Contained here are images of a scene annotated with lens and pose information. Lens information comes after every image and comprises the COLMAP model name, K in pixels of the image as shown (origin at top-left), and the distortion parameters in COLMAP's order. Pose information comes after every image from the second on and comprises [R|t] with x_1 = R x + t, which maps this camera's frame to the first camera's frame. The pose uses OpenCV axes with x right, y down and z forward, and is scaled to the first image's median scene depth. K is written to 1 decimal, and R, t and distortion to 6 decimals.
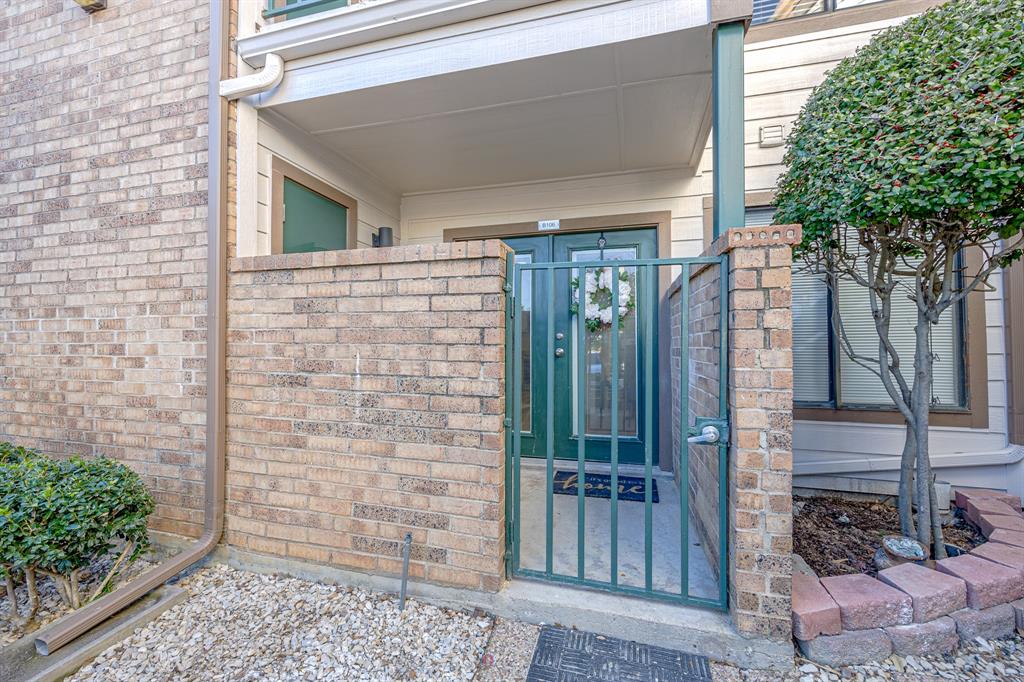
lens RADIAL K [[410.7, 0, 504.1], [0, 410.7, 338.9], [0, 0, 1]] dist [-0.003510, -0.000299]
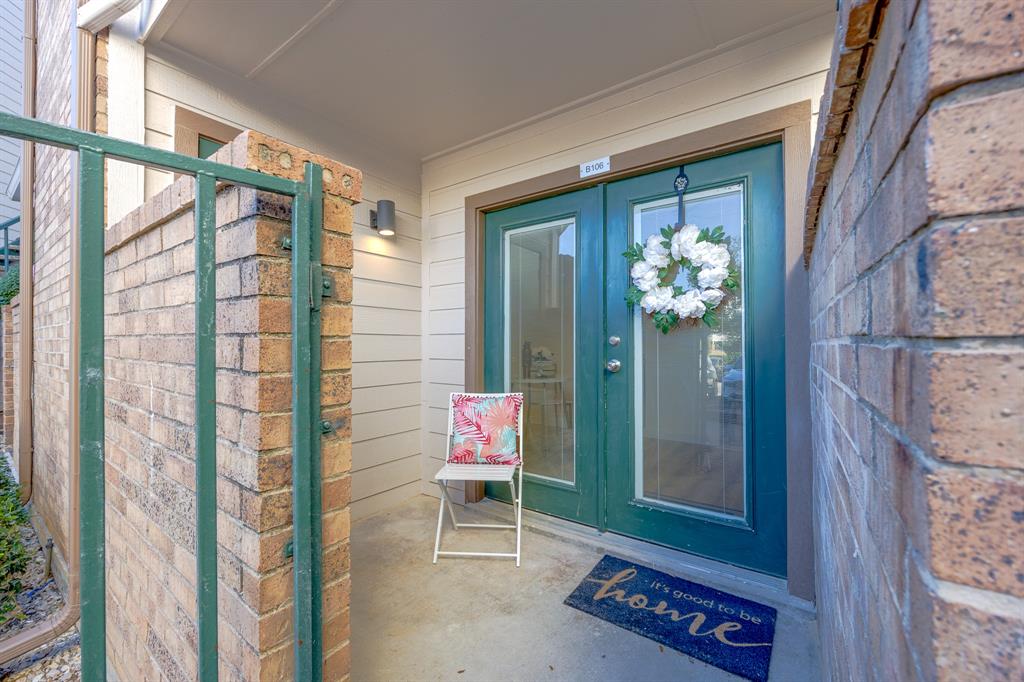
lens RADIAL K [[410.7, 0, 518.9], [0, 410.7, 338.5], [0, 0, 1]] dist [-0.003510, -0.000299]
pose [[0.945967, -0.003473, -0.324244, 0.214904], [0.004583, 0.999986, 0.002661, -0.012495], [0.324230, -0.004004, 0.945970, 0.371352]]
